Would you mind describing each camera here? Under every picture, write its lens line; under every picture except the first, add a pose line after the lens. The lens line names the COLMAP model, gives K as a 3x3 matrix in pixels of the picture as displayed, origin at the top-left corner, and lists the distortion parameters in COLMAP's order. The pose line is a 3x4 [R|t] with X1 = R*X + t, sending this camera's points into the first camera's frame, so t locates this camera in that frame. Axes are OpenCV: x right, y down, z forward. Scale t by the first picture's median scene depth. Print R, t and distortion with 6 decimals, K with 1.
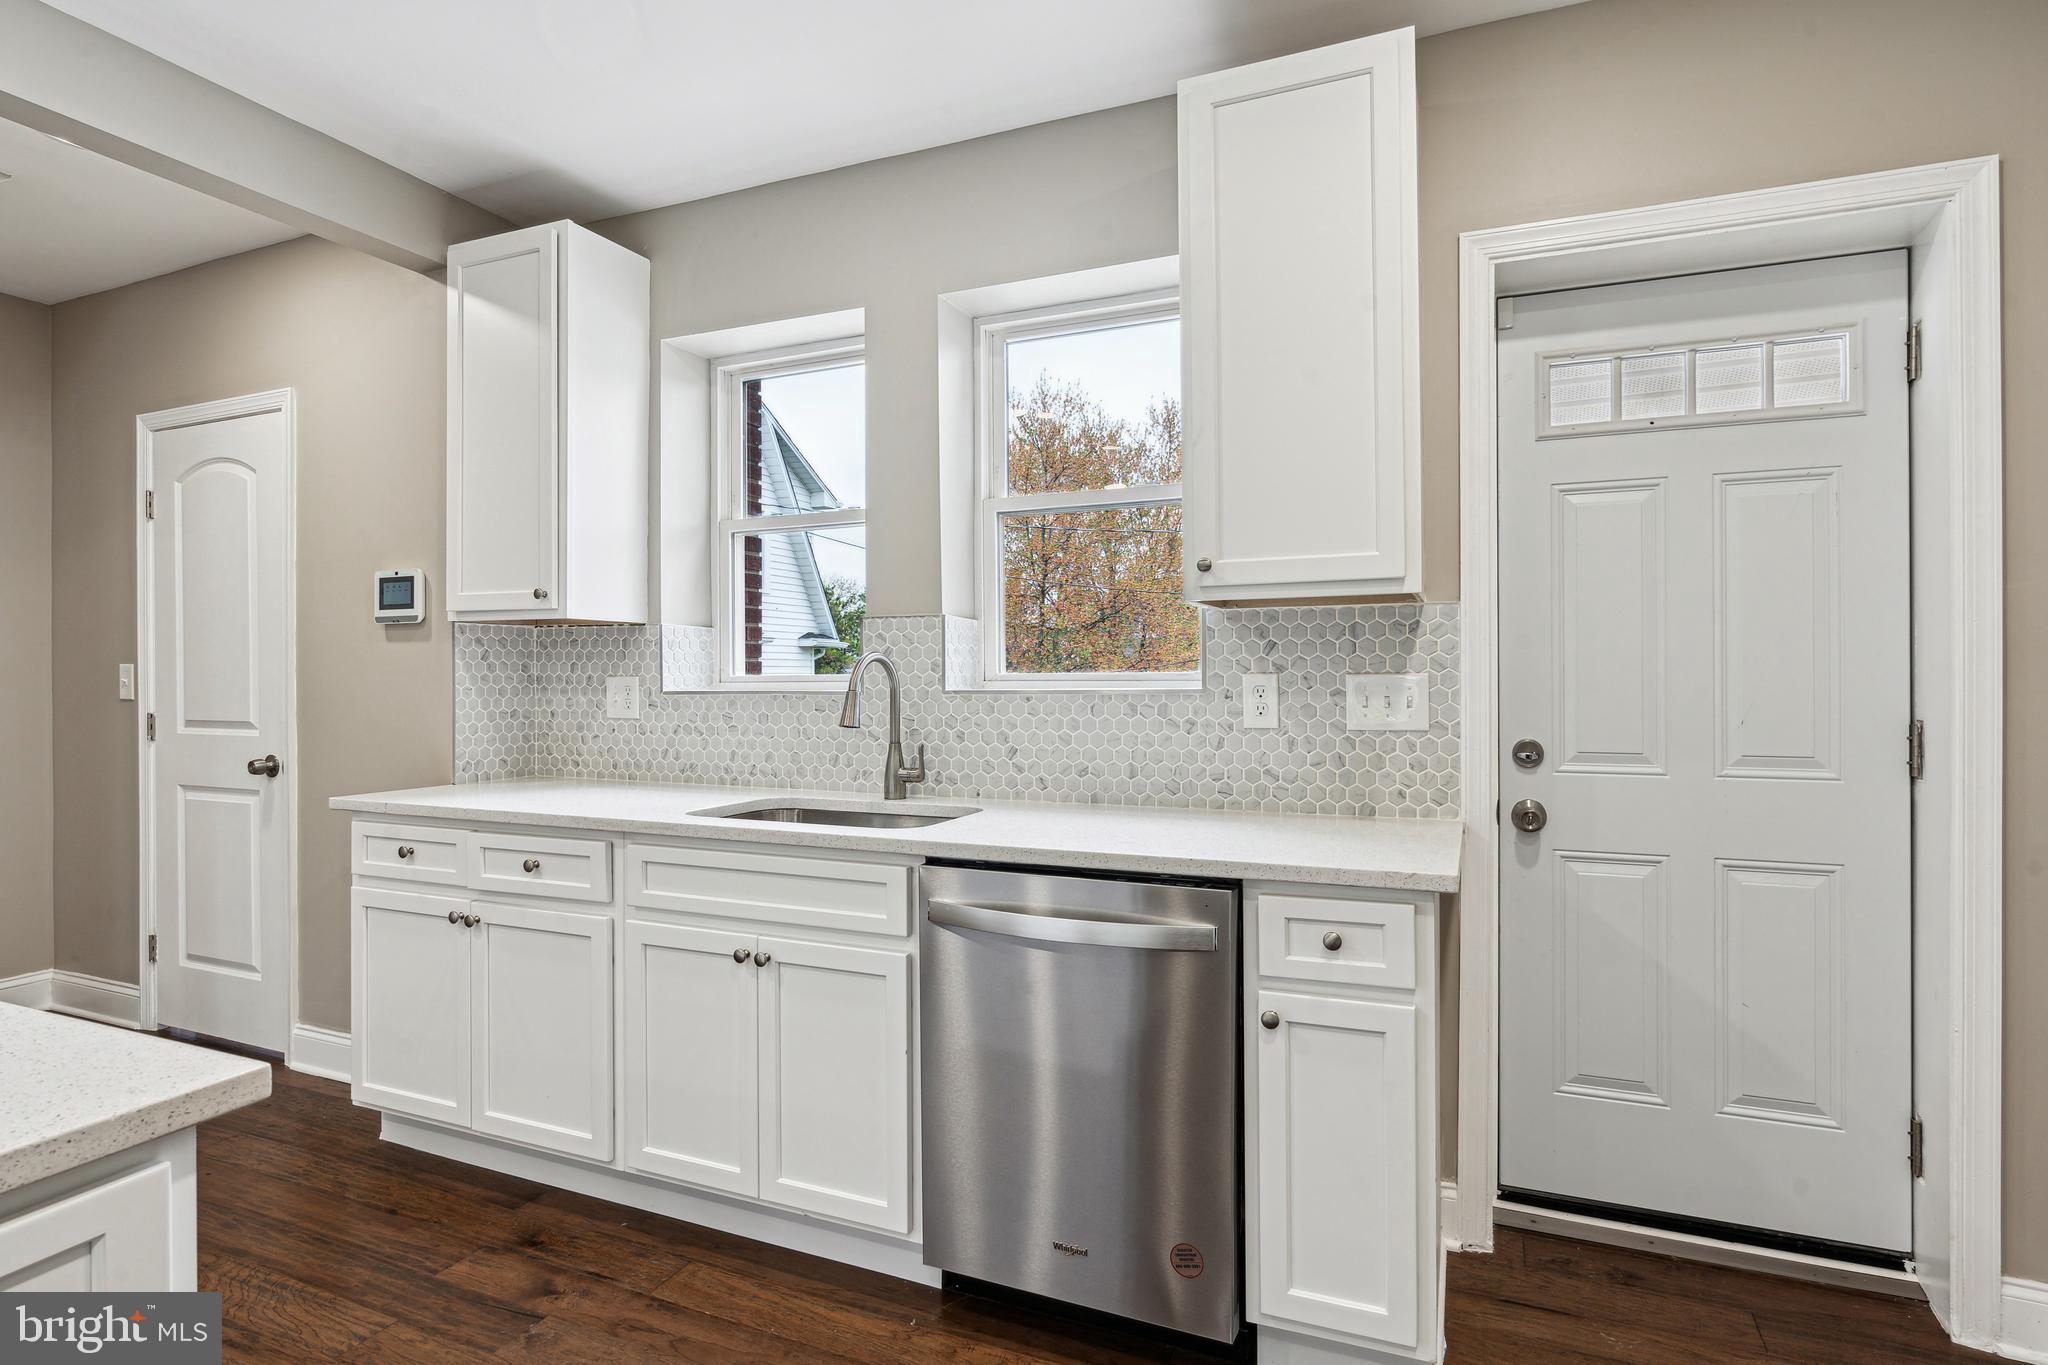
lens RADIAL K [[1028.2, 0, 1024.0], [0, 1028.2, 682.5], [0, 0, 1]] dist [-0.001530, -0.000138]
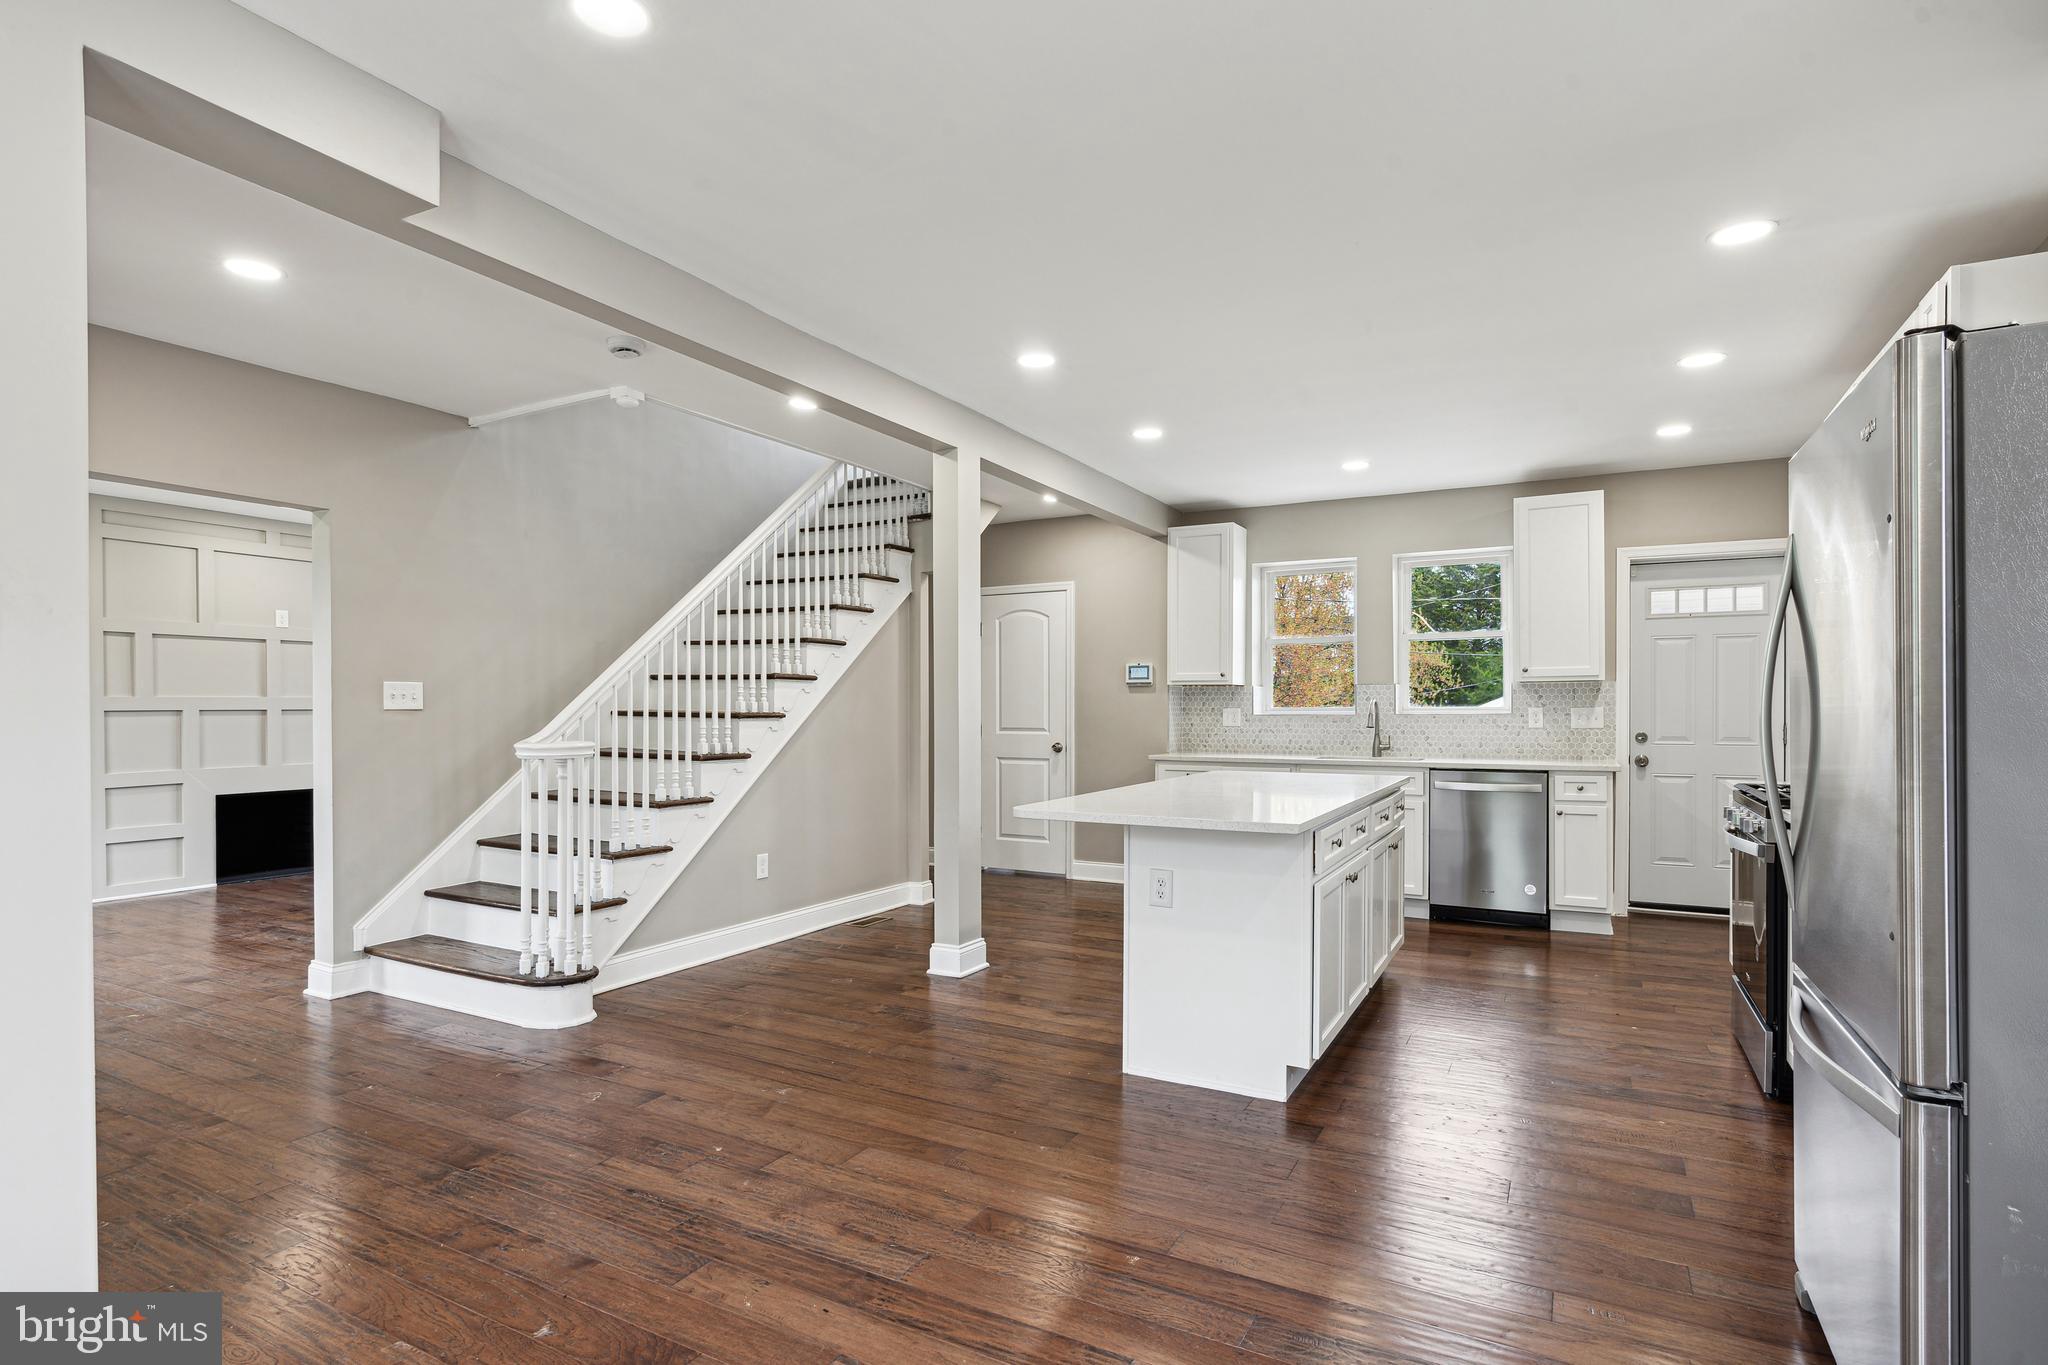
lens RADIAL K [[1034.7, 0, 1022.9], [0, 1034.7, 710.9], [0, 0, 1]] dist [0.000946, 0.000545]
pose [[0.996155, -0.000214, -0.087607, -0.856564], [0.000253, 1.000000, 0.000436, -0.000919], [0.087607, -0.000456, 0.996155, -1.781839]]
